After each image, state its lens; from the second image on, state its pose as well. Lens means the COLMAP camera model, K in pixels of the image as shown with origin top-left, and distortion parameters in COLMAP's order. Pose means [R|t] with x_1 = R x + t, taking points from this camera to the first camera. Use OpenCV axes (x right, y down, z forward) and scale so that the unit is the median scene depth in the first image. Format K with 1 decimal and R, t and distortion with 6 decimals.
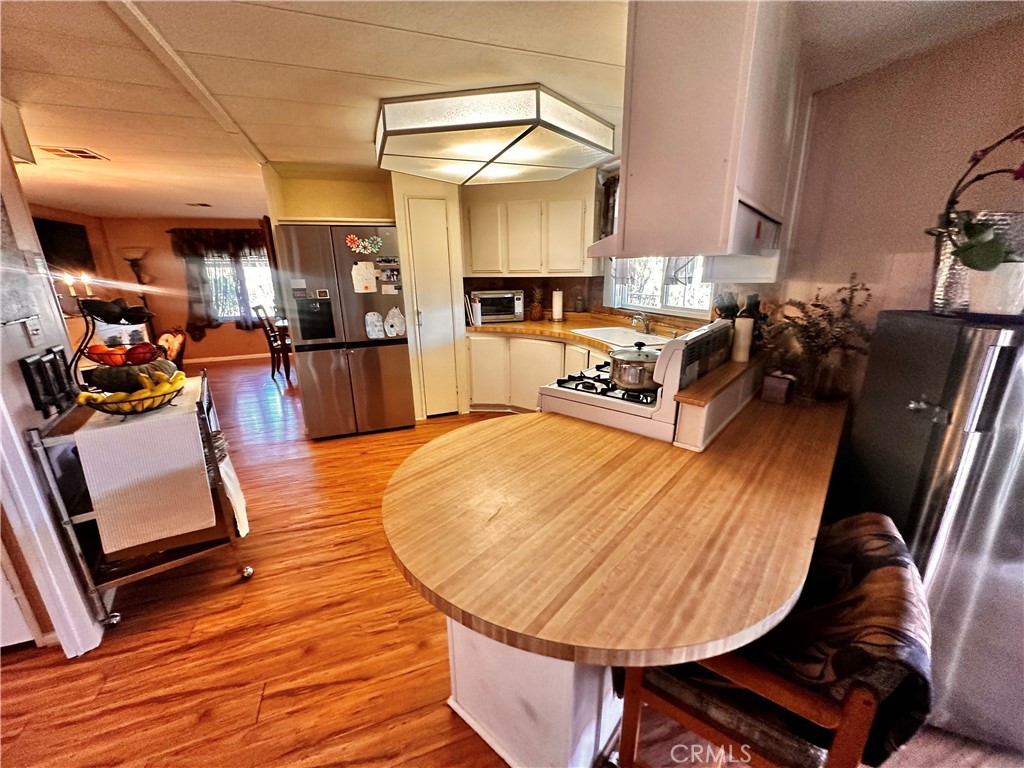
lens RADIAL K [[409.4, 0, 511.6], [0, 409.4, 386.6], [0, 0, 1]] dist [-0.003608, 0.001573]
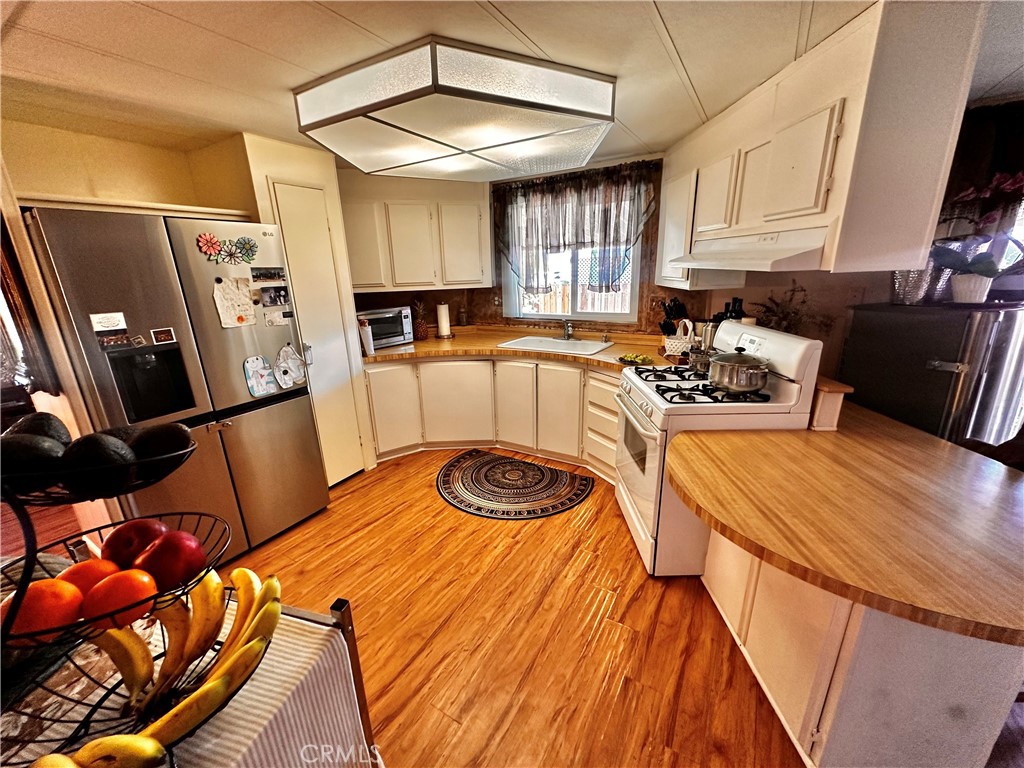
lens RADIAL K [[409.4, 0, 515.3], [0, 409.4, 386.3], [0, 0, 1]] dist [-0.003608, 0.001573]
pose [[0.775071, -0.182760, 0.604866, -0.366669], [0.191826, 0.980137, 0.050344, -0.078399], [-0.602053, 0.077009, 0.794734, 0.223926]]
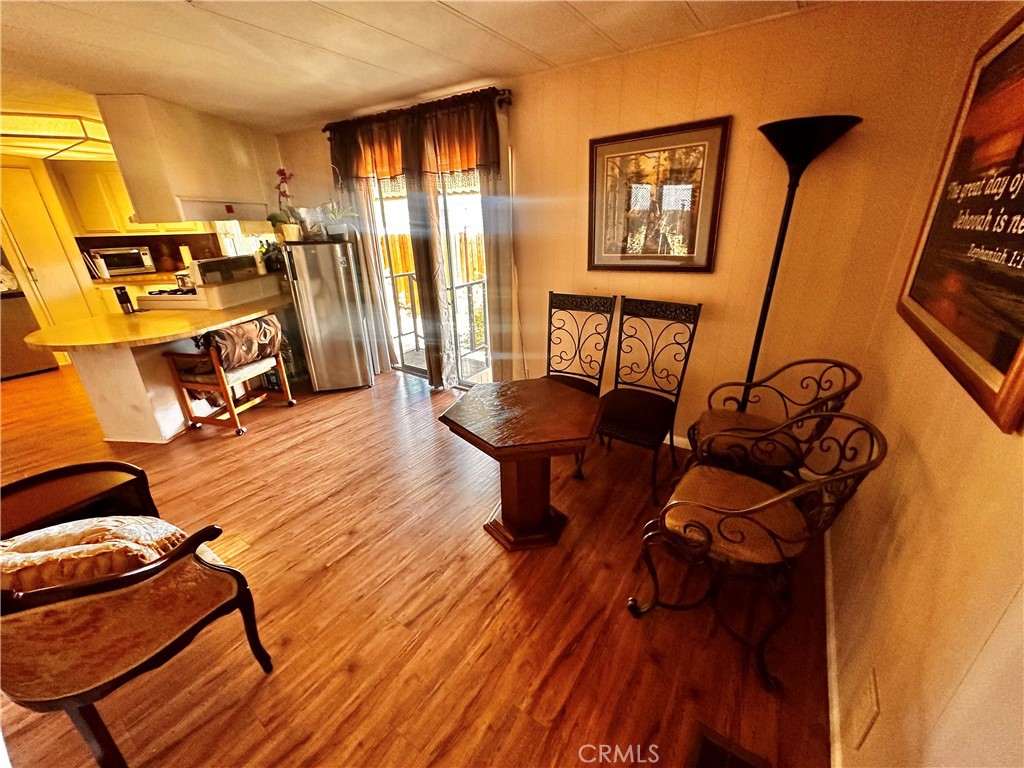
lens RADIAL K [[409.4, 0, 511.0], [0, 409.4, 384.2], [0, 0, 1]] dist [-0.003608, 0.001573]
pose [[0.812976, -0.223288, 0.537785, 0.174803], [0.171503, 0.974408, 0.145311, 0.189318], [-0.556468, -0.025902, 0.830465, -0.686140]]
